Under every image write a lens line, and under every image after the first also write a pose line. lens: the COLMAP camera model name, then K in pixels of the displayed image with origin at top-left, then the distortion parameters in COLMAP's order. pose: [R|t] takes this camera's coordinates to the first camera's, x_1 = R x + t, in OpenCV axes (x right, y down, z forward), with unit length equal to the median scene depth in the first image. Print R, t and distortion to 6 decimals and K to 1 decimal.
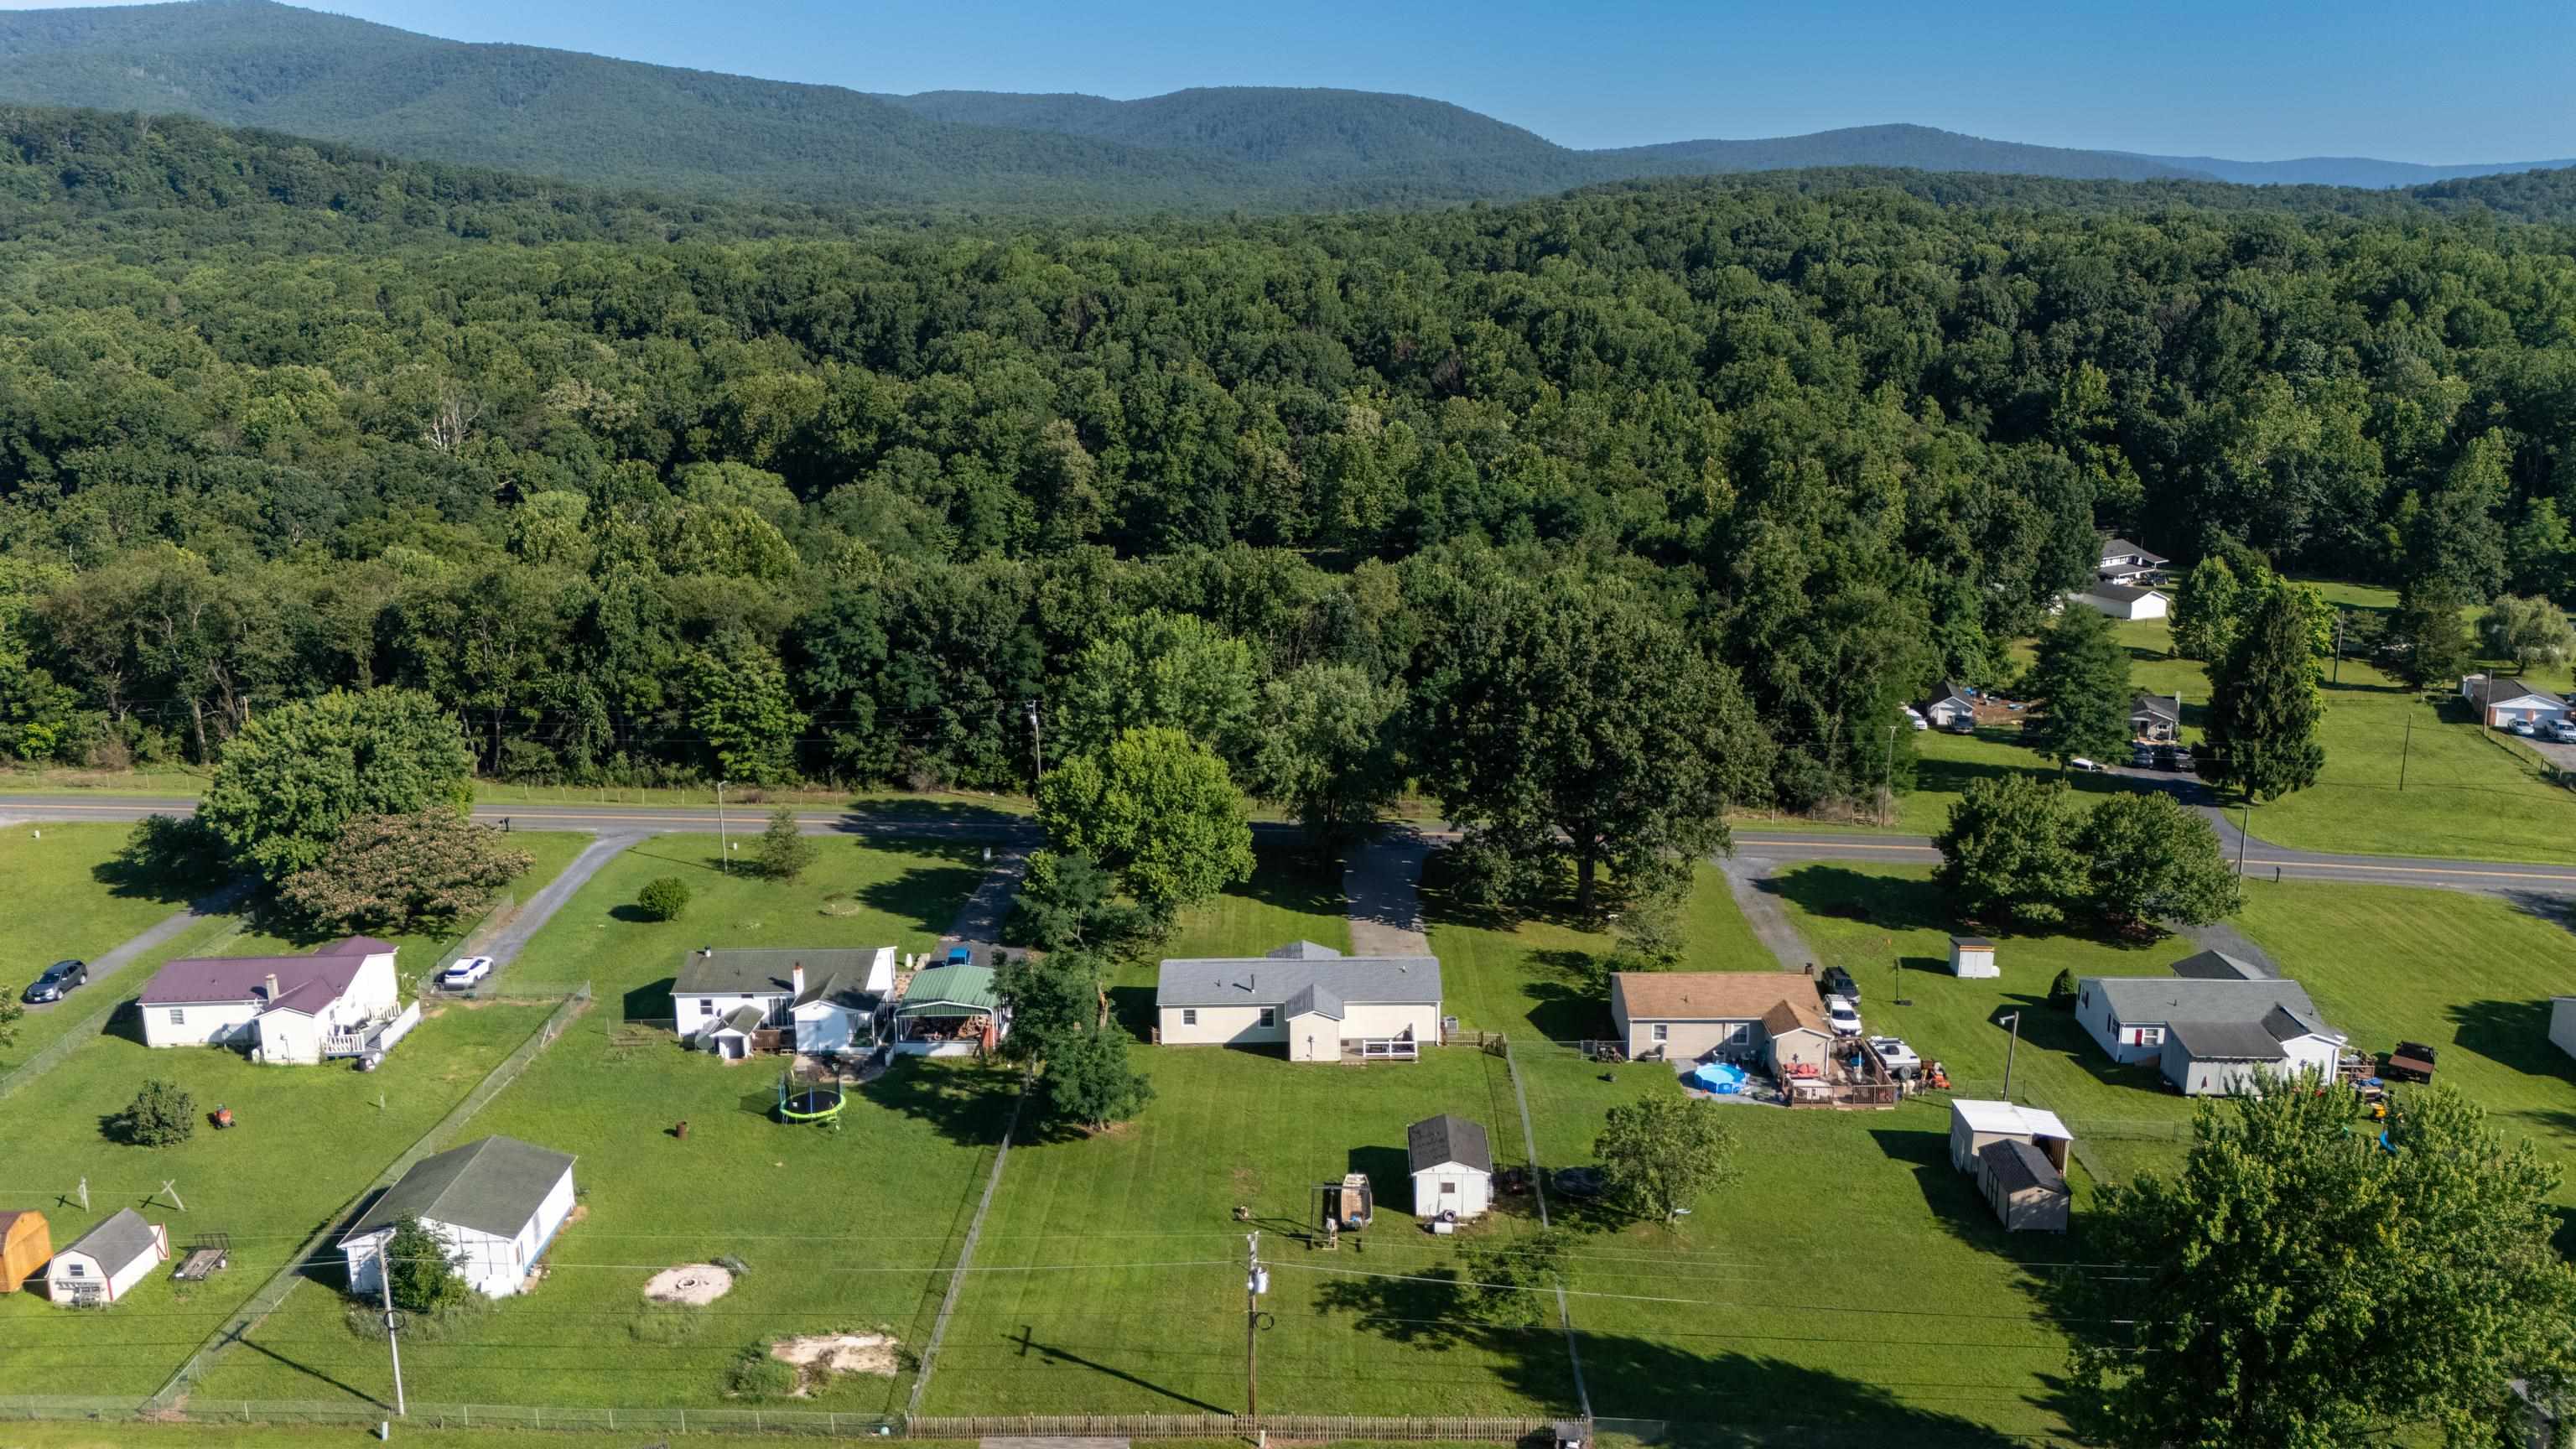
lens RADIAL K [[1870.1, 0, 1288.0], [0, 1870.1, 724.5], [0, 0, 1]] dist [0.105027, -0.217045]
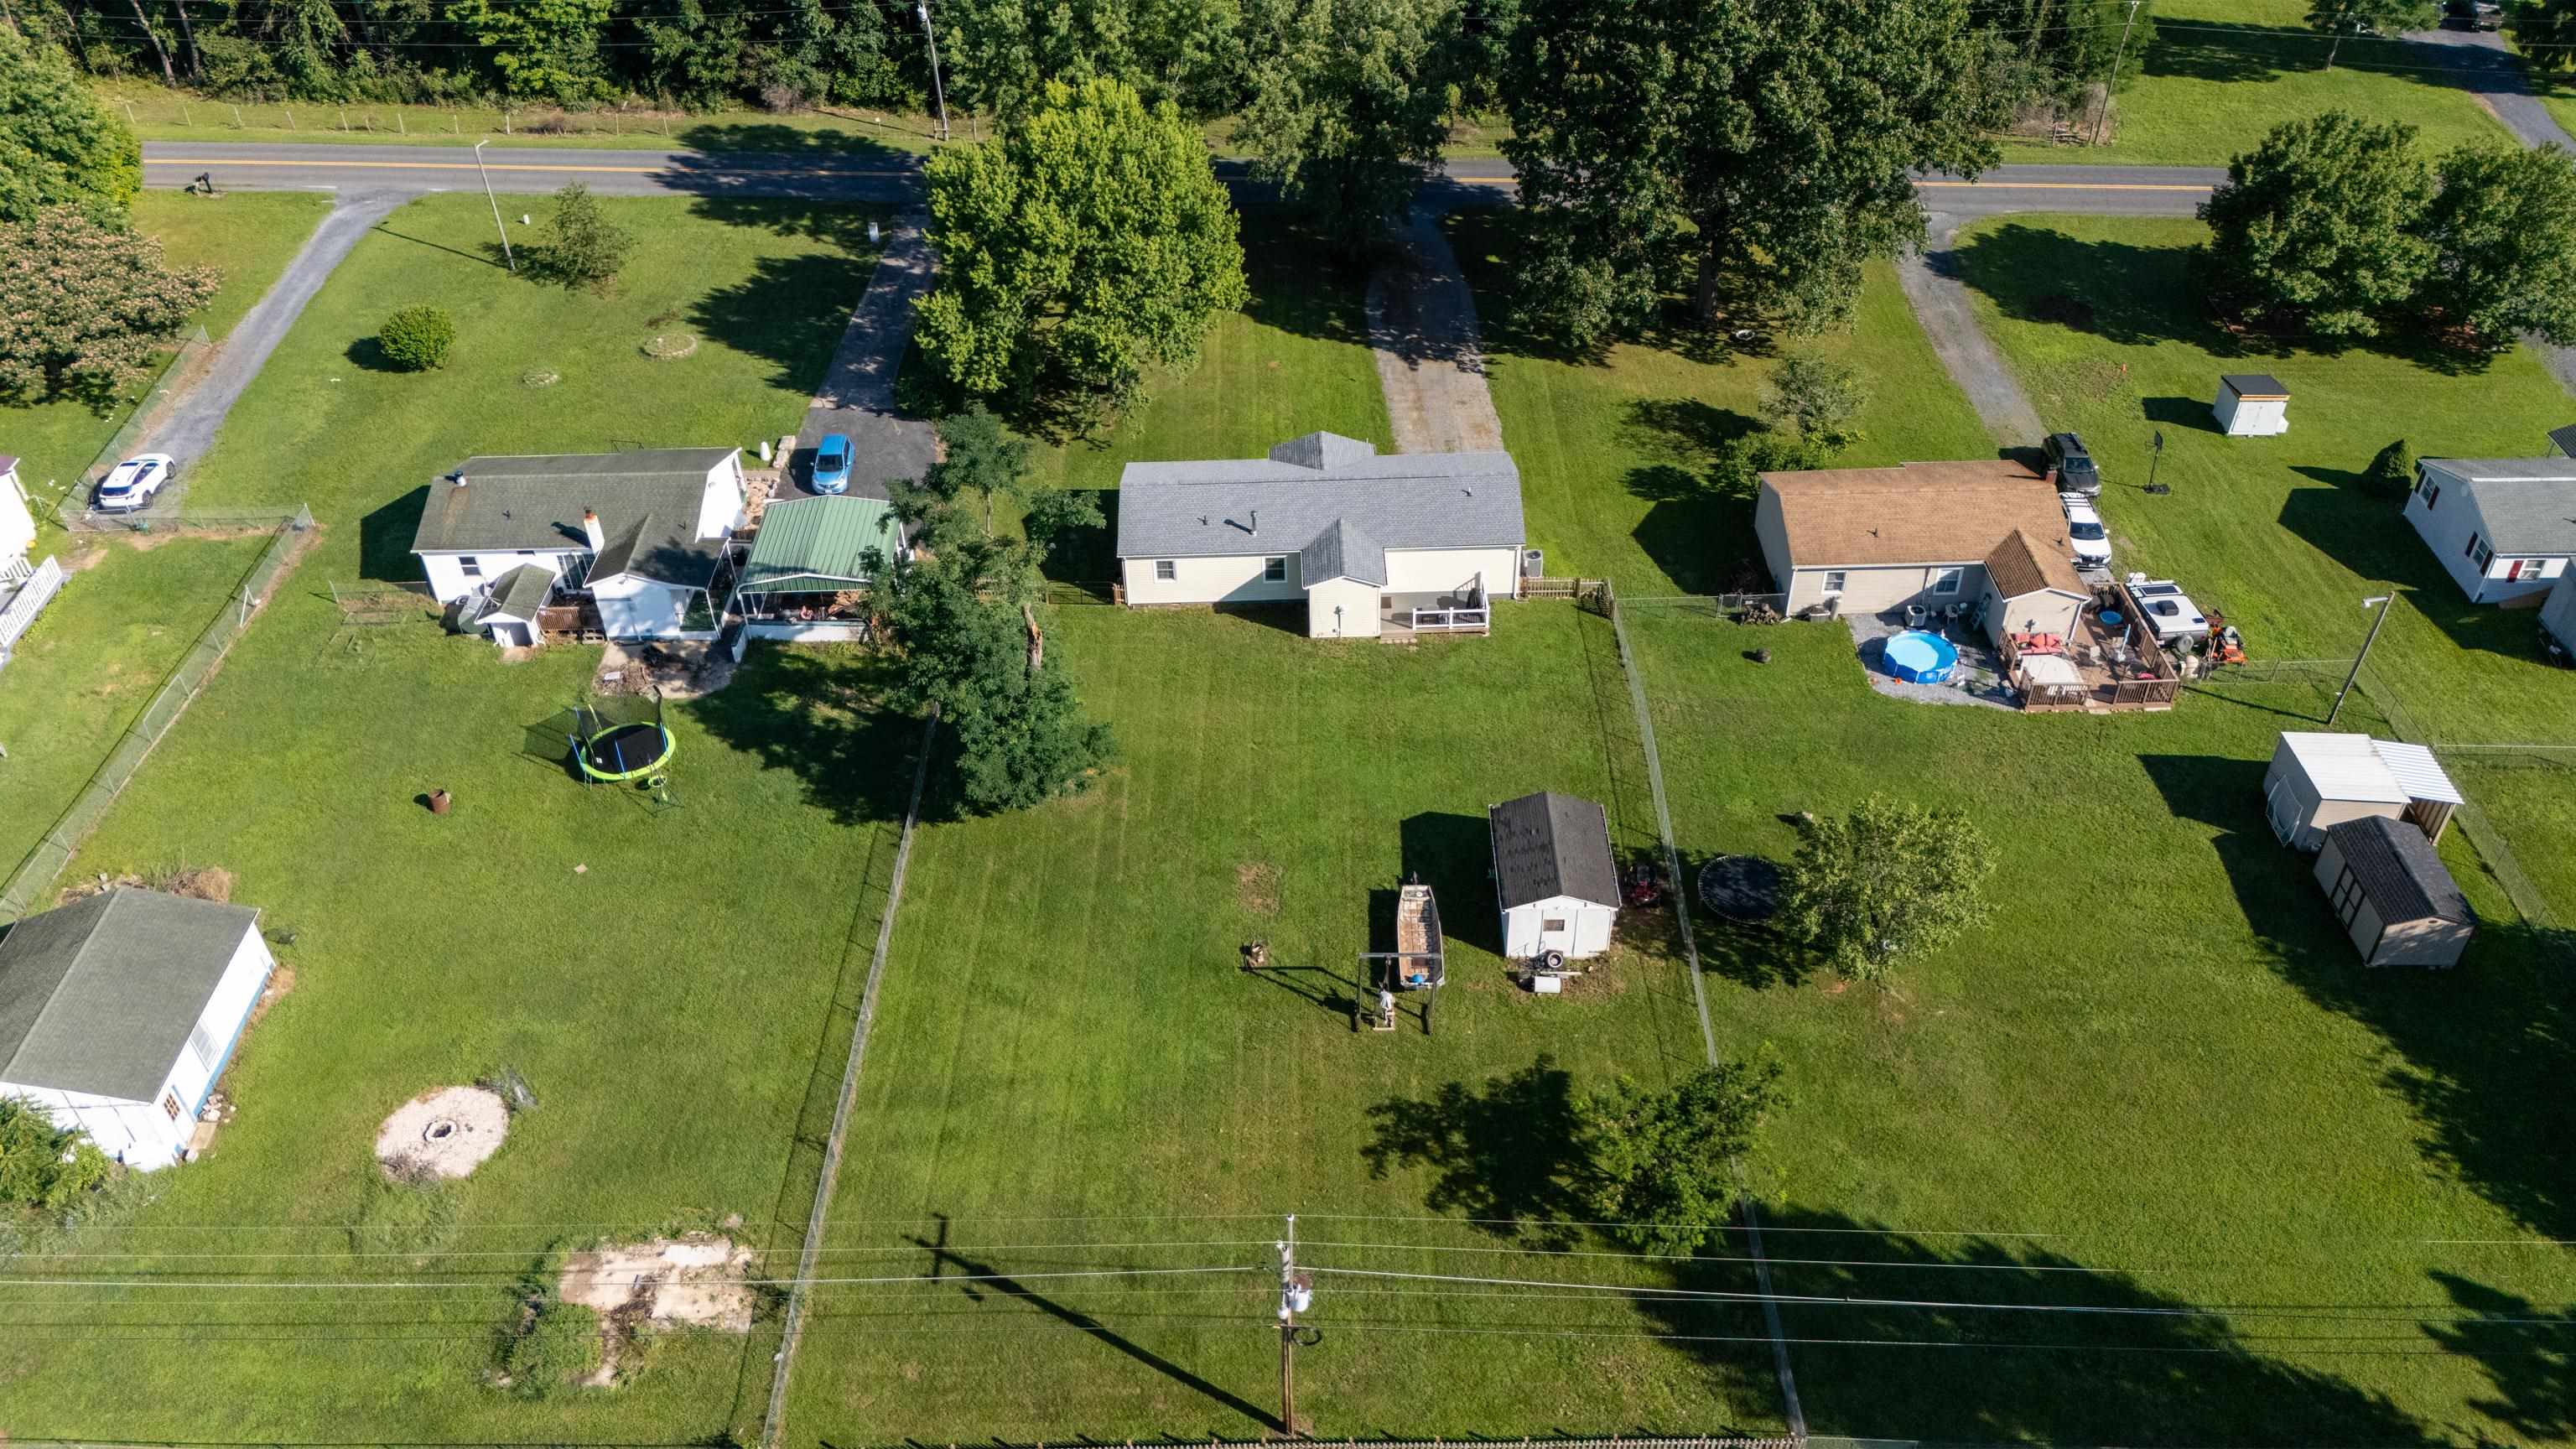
lens RADIAL K [[1897.2, 0, 1288.0], [0, 1897.2, 724.5], [0, 0, 1]] dist [0.057541, -0.050705]
pose [[0.999789, -0.019543, 0.006331, -0.011578], [0.014967, 0.904071, 0.427120, -0.092865], [-0.014071, -0.426935, 0.904173, 0.326604]]
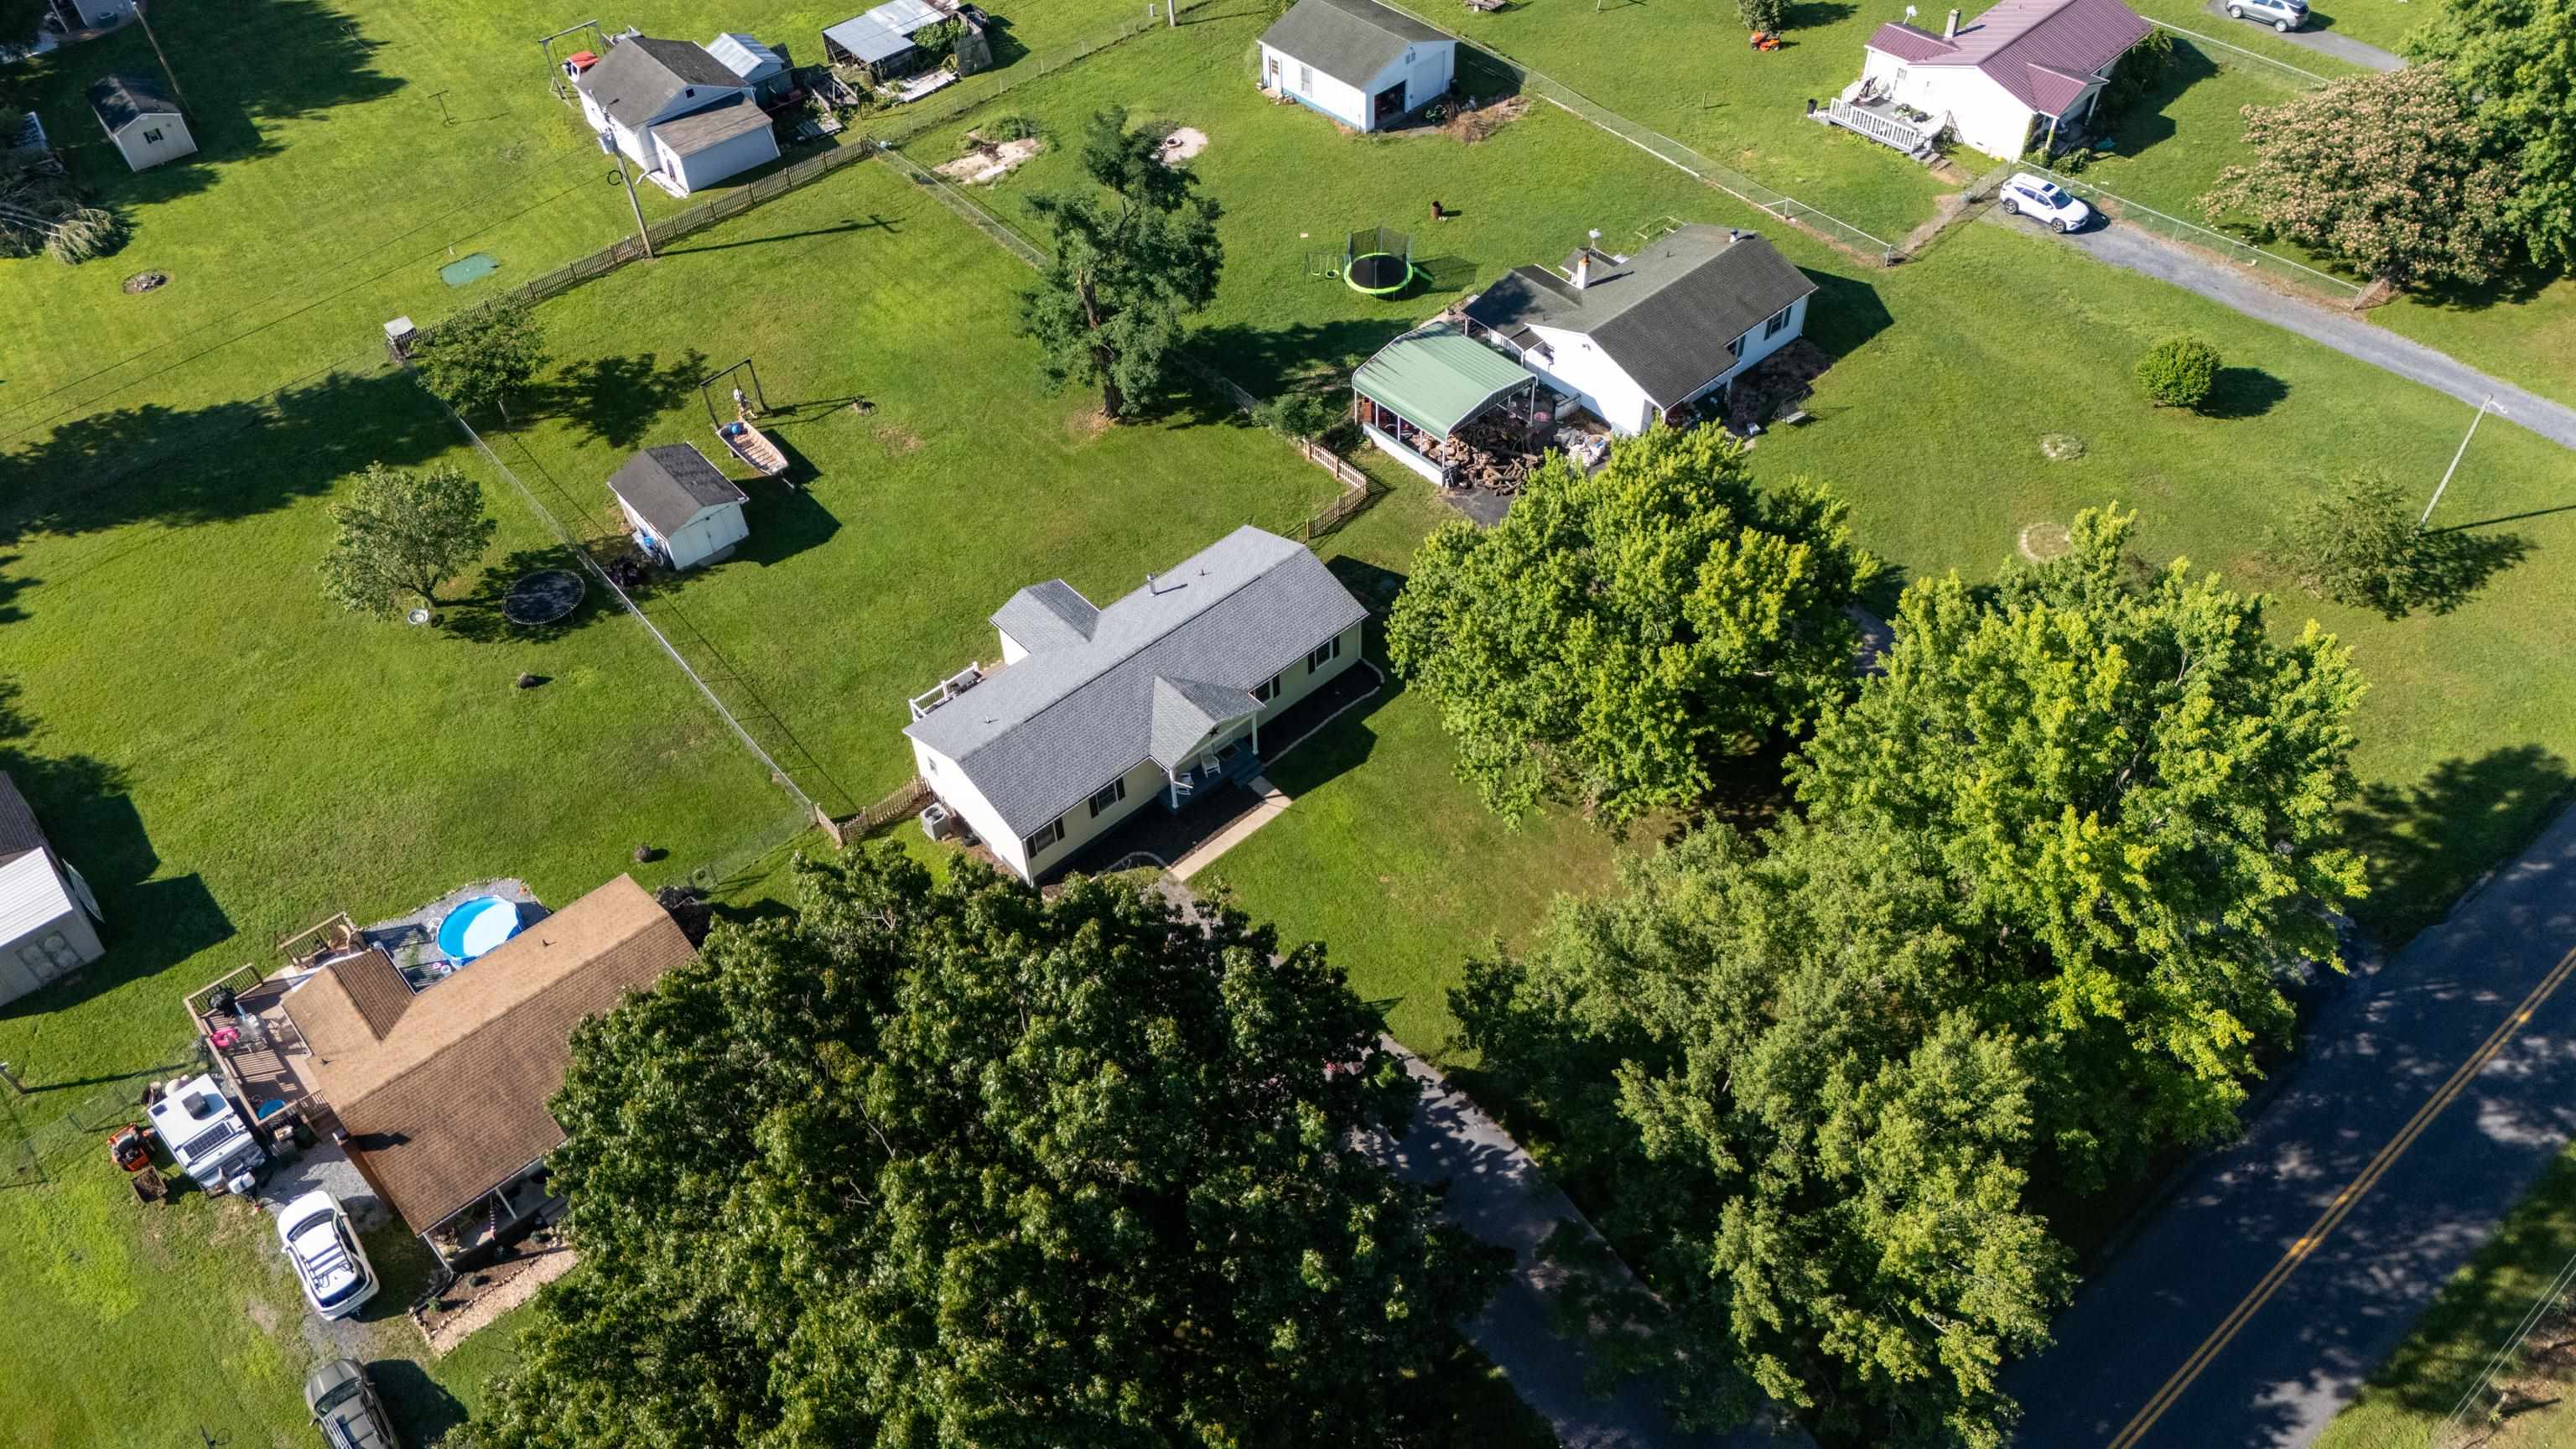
lens RADIAL K [[1901.0, 0, 1288.0], [0, 1901.0, 724.5], [0, 0, 1]] dist [0.049996, -0.032762]
pose [[-0.740088, 0.511864, -0.436194, 0.258790], [-0.118827, 0.538871, 0.833966, -0.392020], [0.661929, 0.669039, -0.337988, 1.273344]]
